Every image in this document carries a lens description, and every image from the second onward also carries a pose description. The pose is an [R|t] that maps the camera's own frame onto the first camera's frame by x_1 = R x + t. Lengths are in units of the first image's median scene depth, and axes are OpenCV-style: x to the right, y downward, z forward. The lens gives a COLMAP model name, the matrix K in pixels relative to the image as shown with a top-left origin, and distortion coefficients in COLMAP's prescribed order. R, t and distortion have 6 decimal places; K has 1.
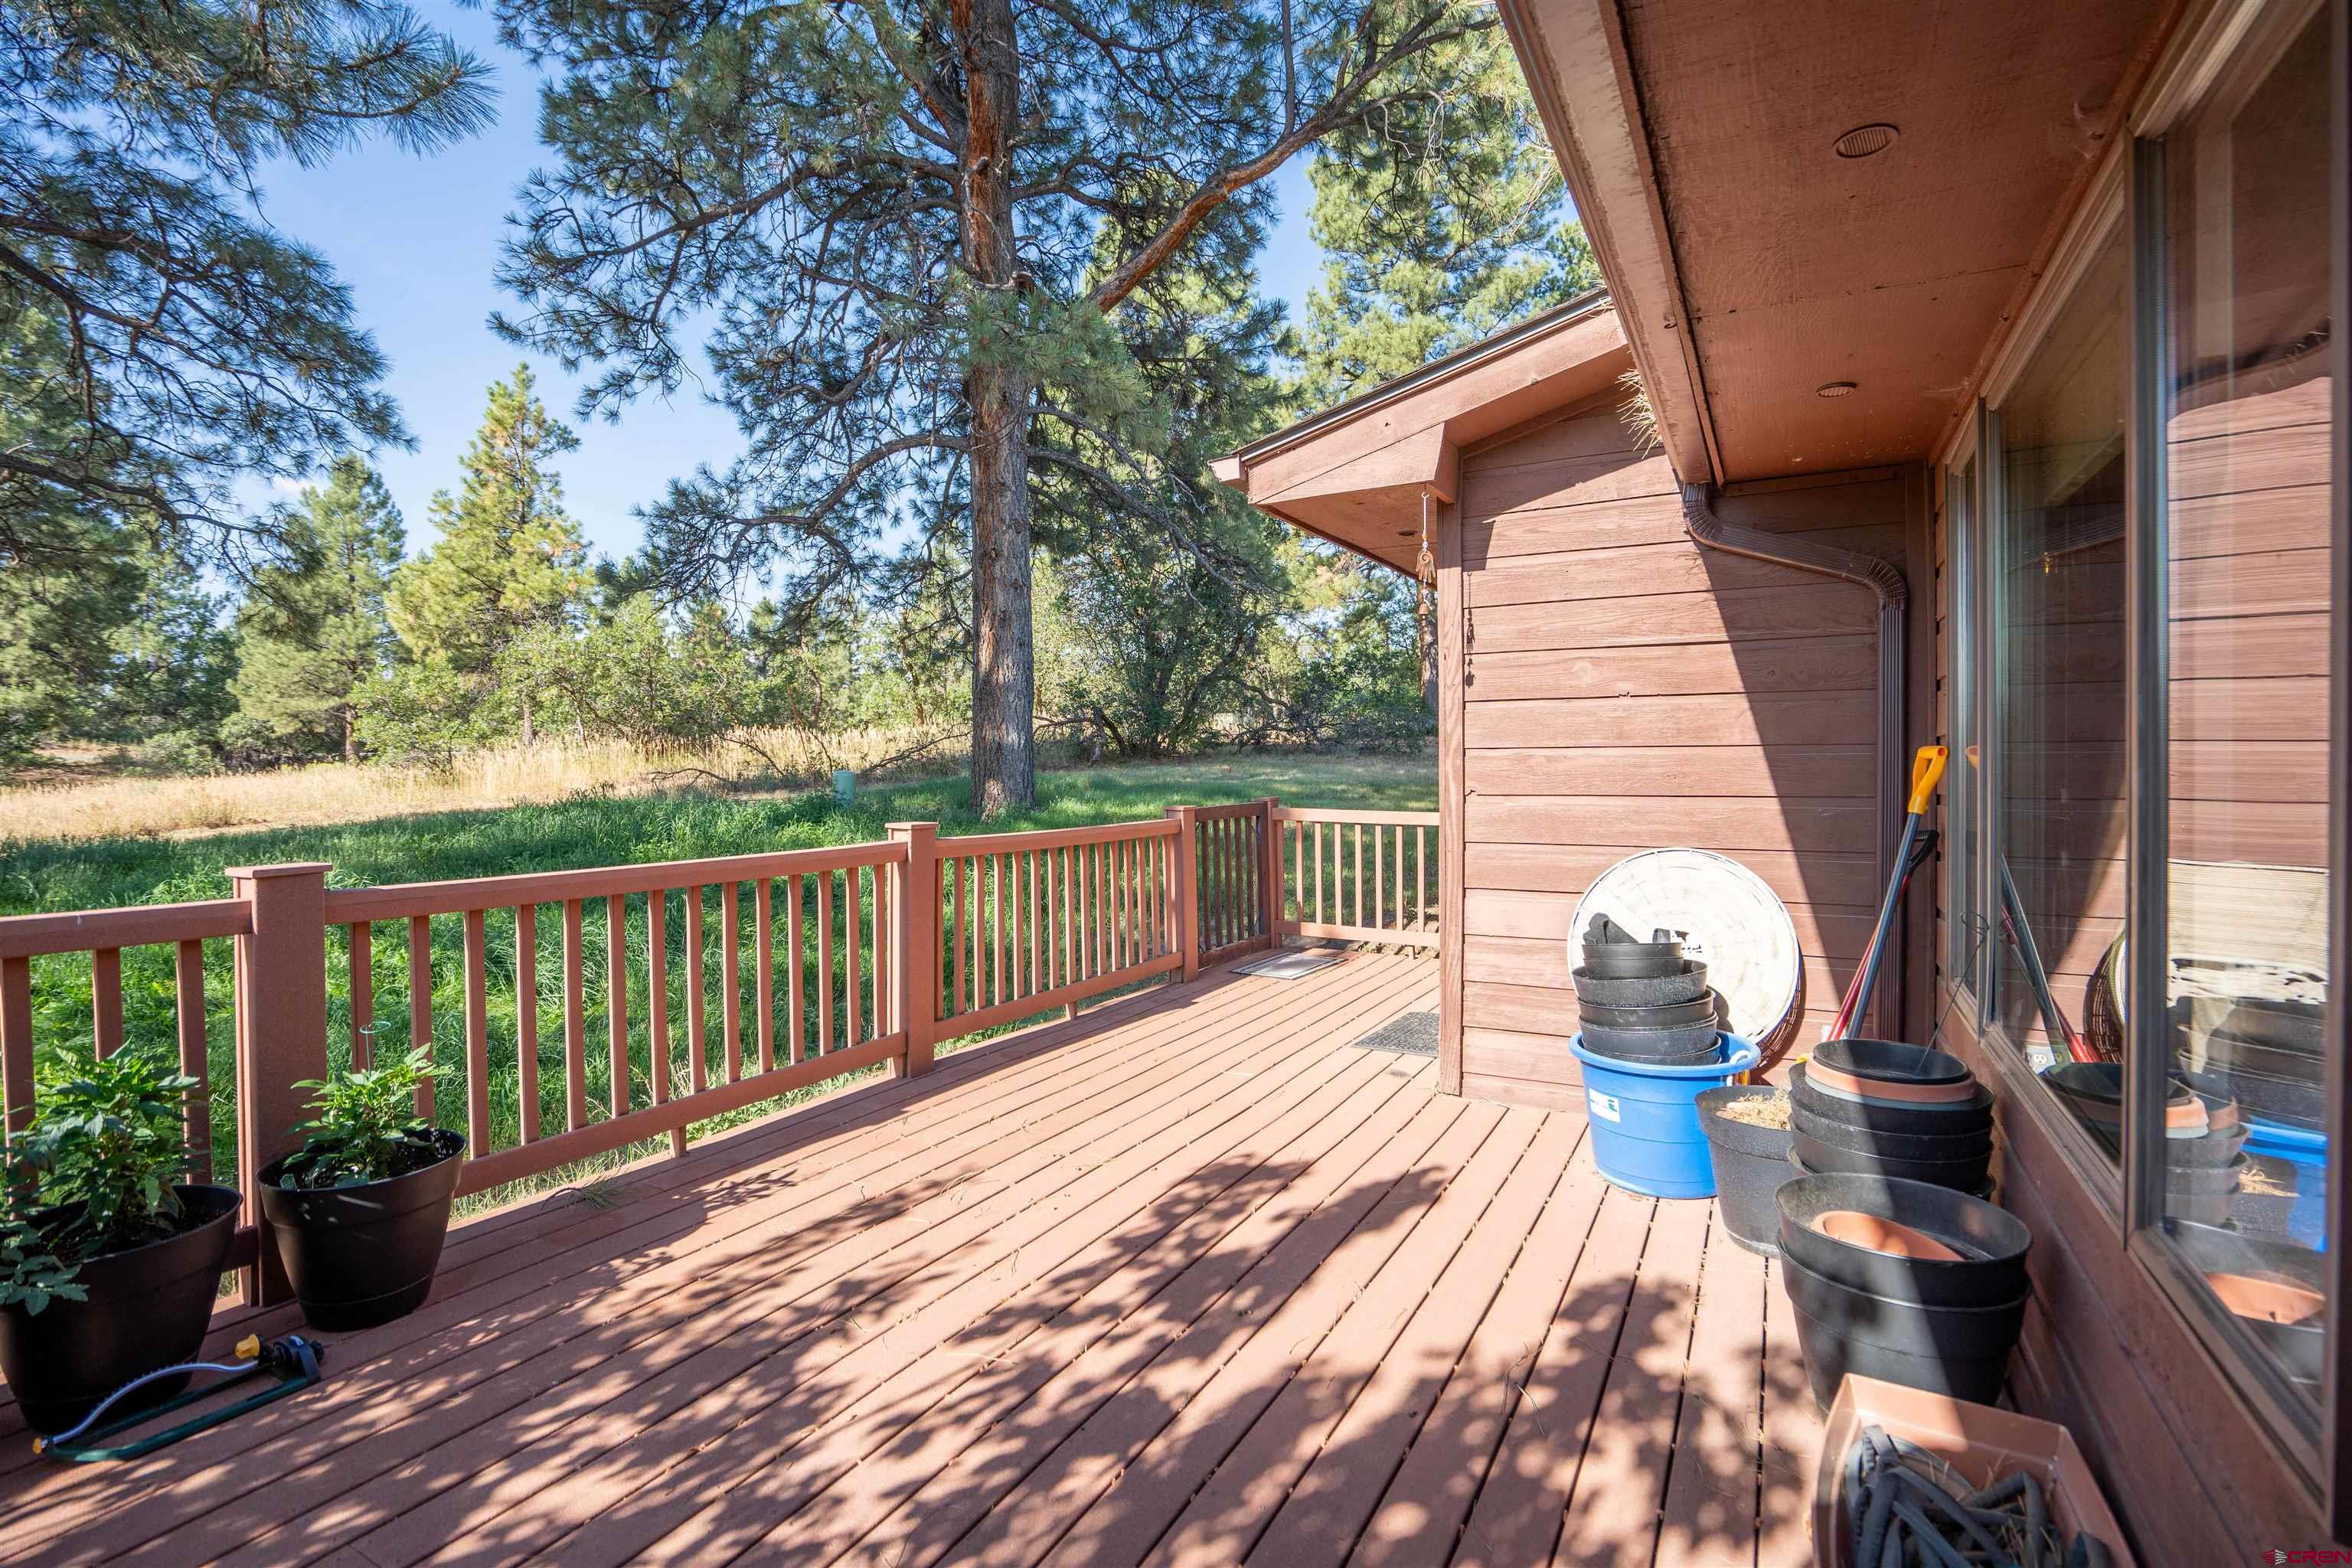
lens RADIAL K [[1121.9, 0, 1184.5], [0, 1121.9, 786.1], [0, 0, 1]] dist [-0.065567, 0.029107]
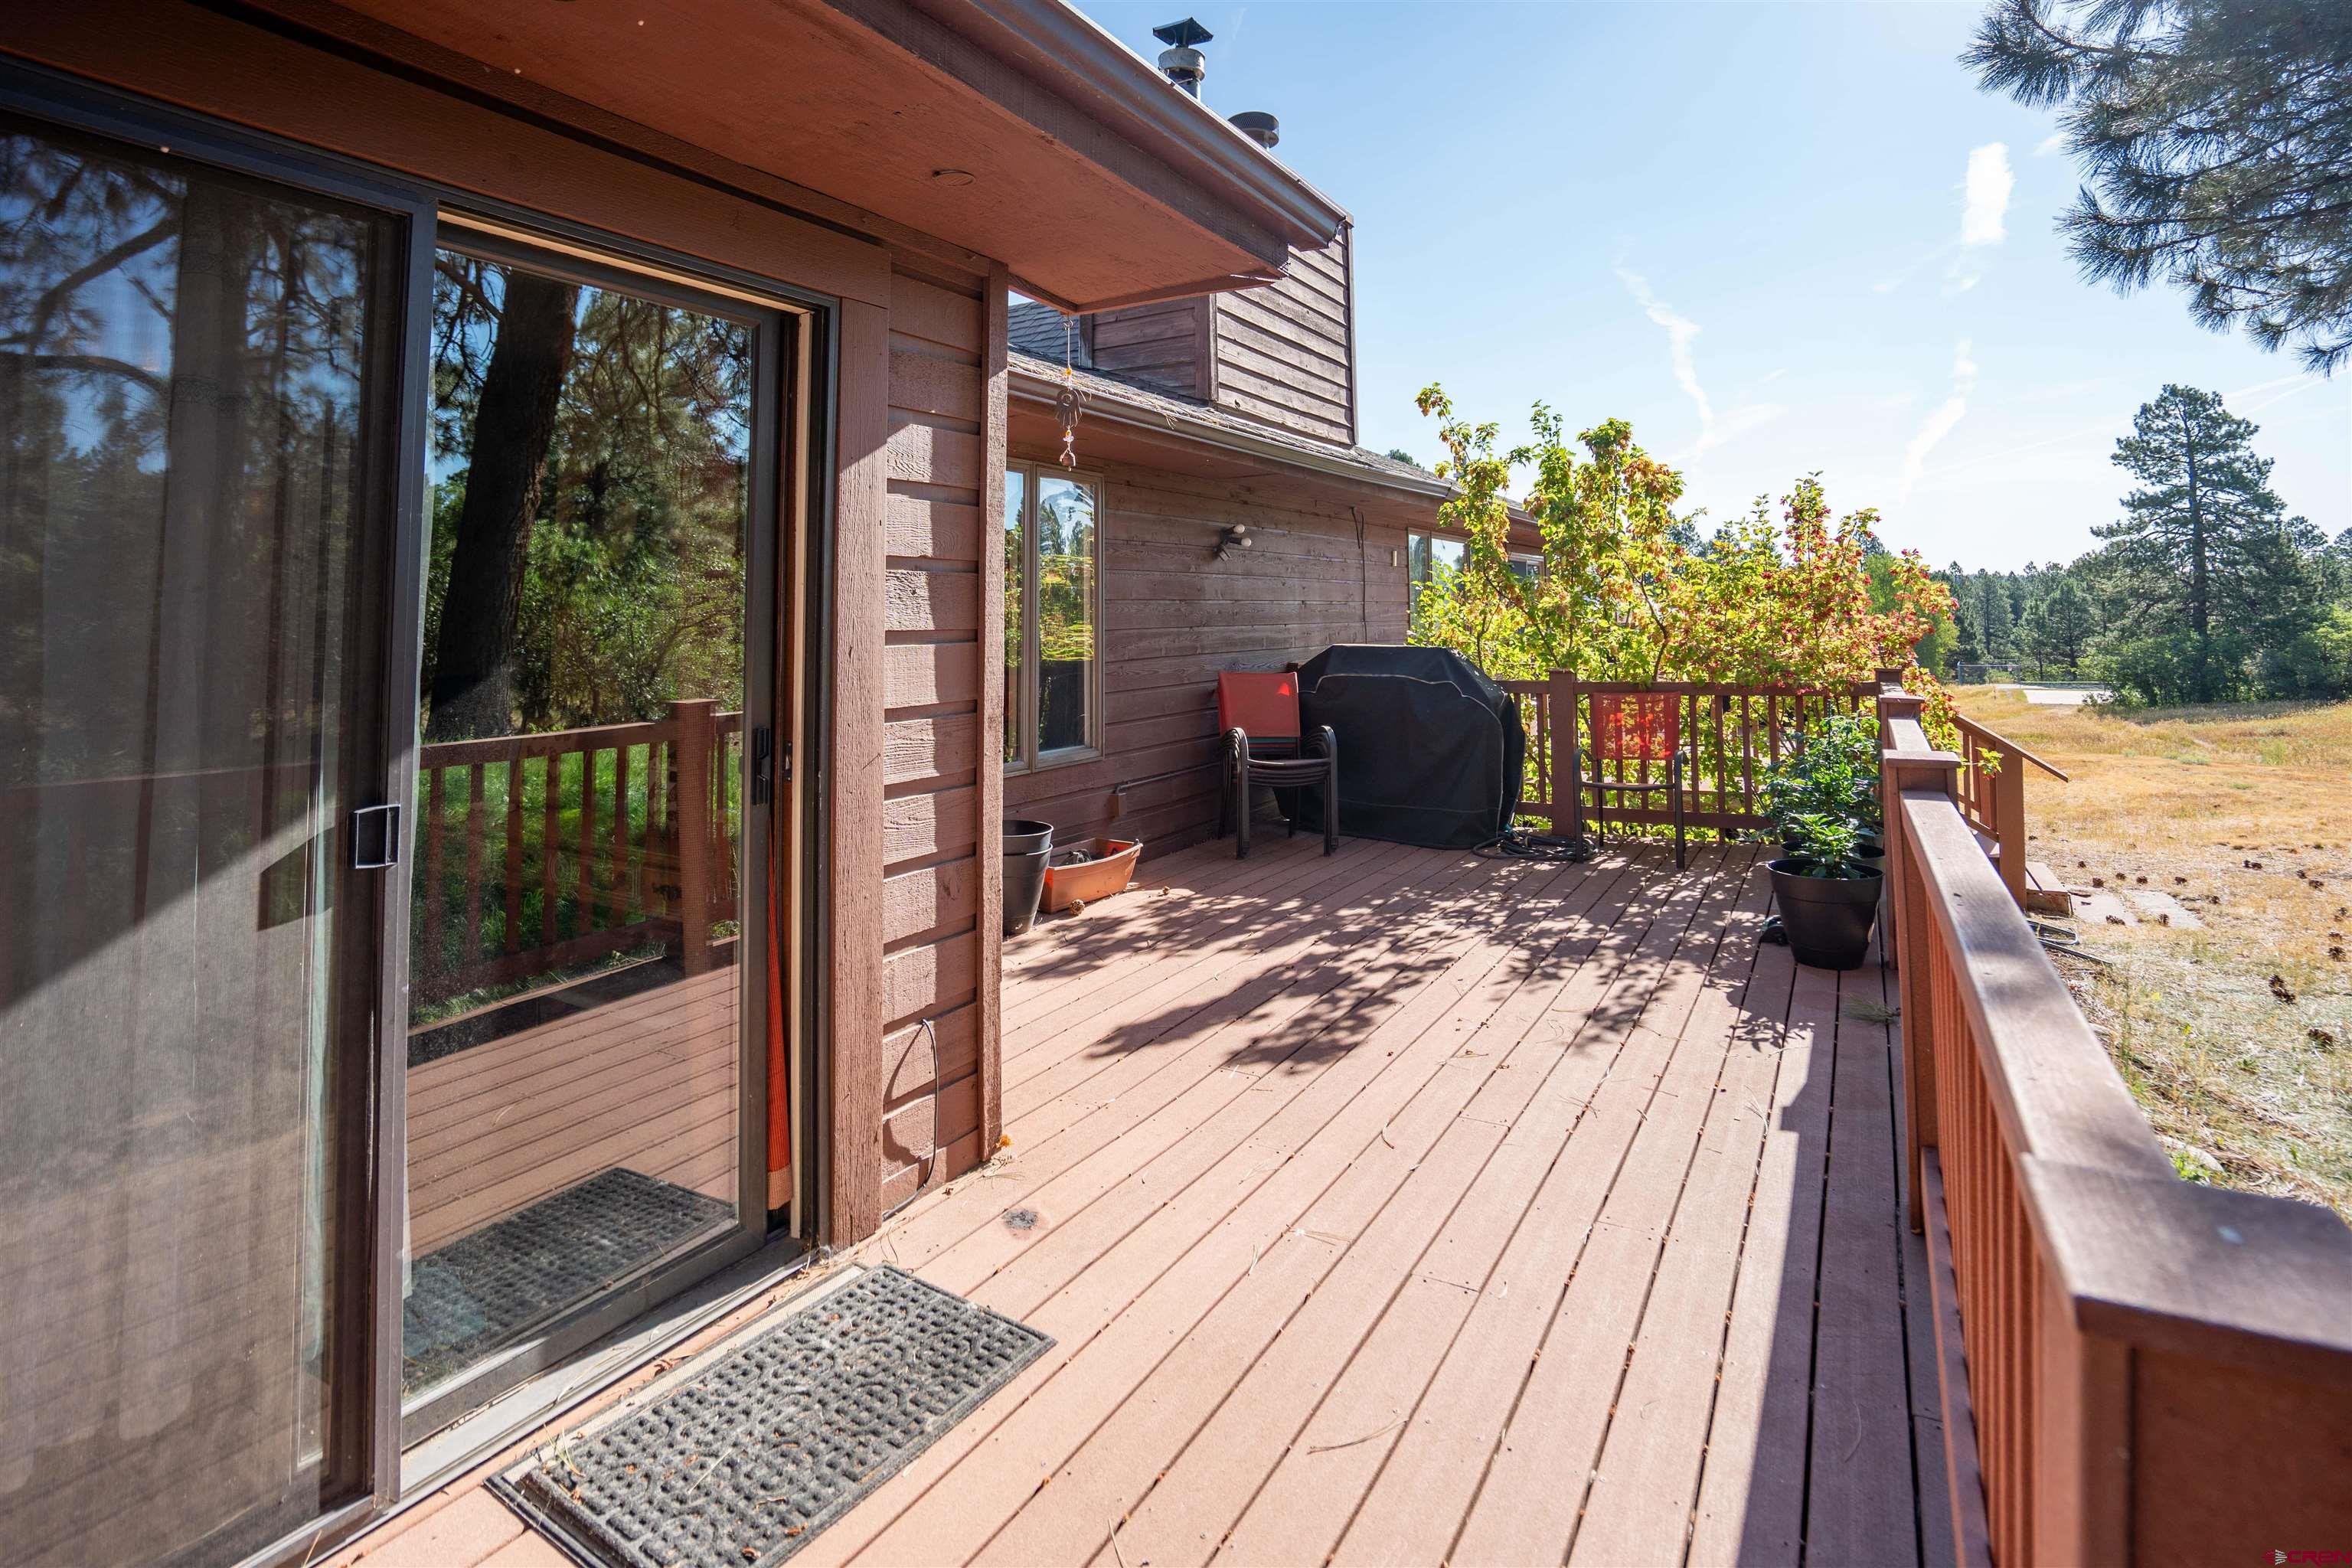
lens RADIAL K [[1170.8, 0, 1173.2], [0, 1170.8, 572.7], [0, 0, 1]] dist [-0.022958, 0.000490]
pose [[-0.999385, 0.011207, 0.033216, 0.032291], [0.010520, 0.999728, -0.020793, -0.016027], [-0.033440, -0.020431, -0.999232, 0.537707]]
